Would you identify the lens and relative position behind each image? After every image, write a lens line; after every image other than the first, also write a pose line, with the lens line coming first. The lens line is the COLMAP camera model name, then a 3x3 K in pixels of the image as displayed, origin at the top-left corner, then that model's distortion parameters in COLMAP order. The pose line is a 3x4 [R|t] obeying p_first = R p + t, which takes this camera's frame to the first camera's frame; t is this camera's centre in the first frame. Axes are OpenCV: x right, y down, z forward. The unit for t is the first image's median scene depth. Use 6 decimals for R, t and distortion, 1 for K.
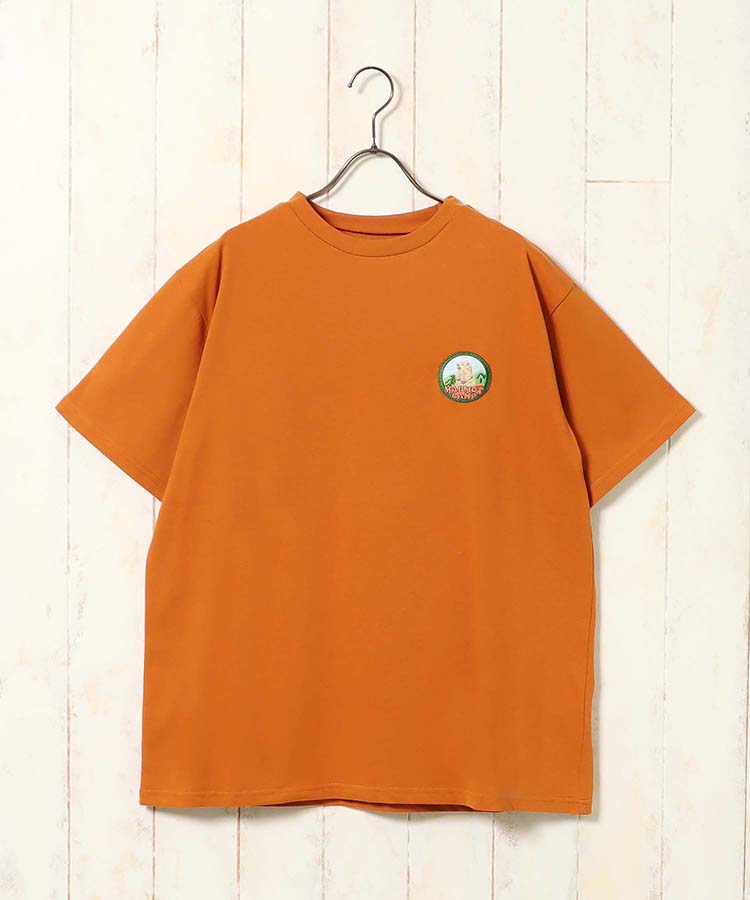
lens RADIAL K [[956.5, 0, 374.4], [0, 956.5, 453.2], [0, 0, 1]] dist [-0.010568, 0.000000]
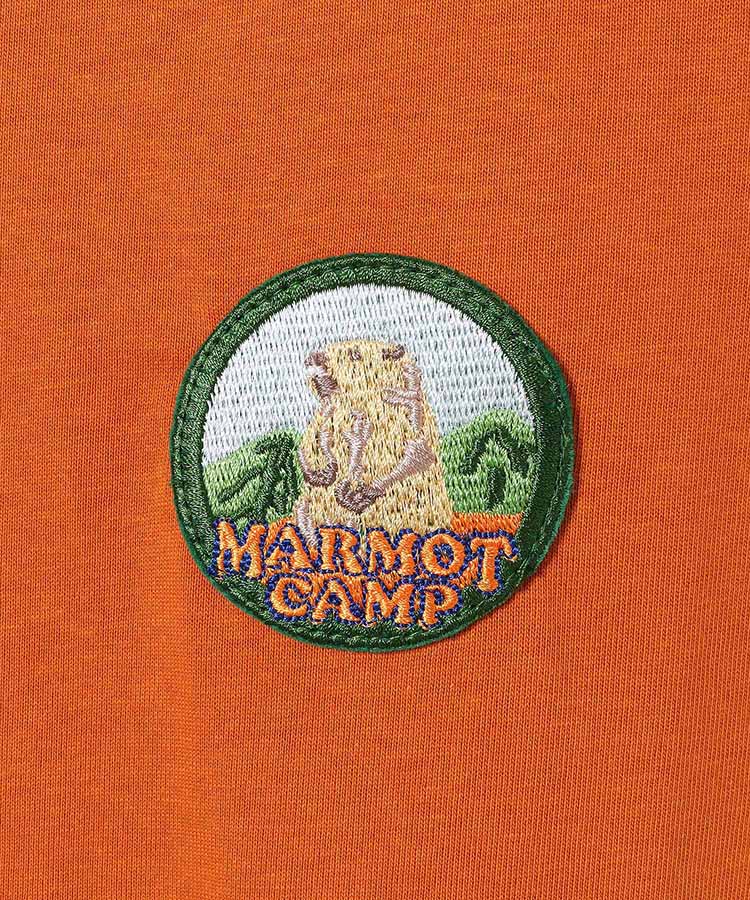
lens RADIAL K [[956.5, 0, 373.6], [0, 956.5, 449.7], [0, 0, 1]] dist [-0.010568, 0.000000]
pose [[0.998063, -0.003365, 0.062115, 0.057687], [-0.001800, 0.996556, 0.082899, -0.060080], [-0.062180, -0.082851, 0.994620, 0.577079]]
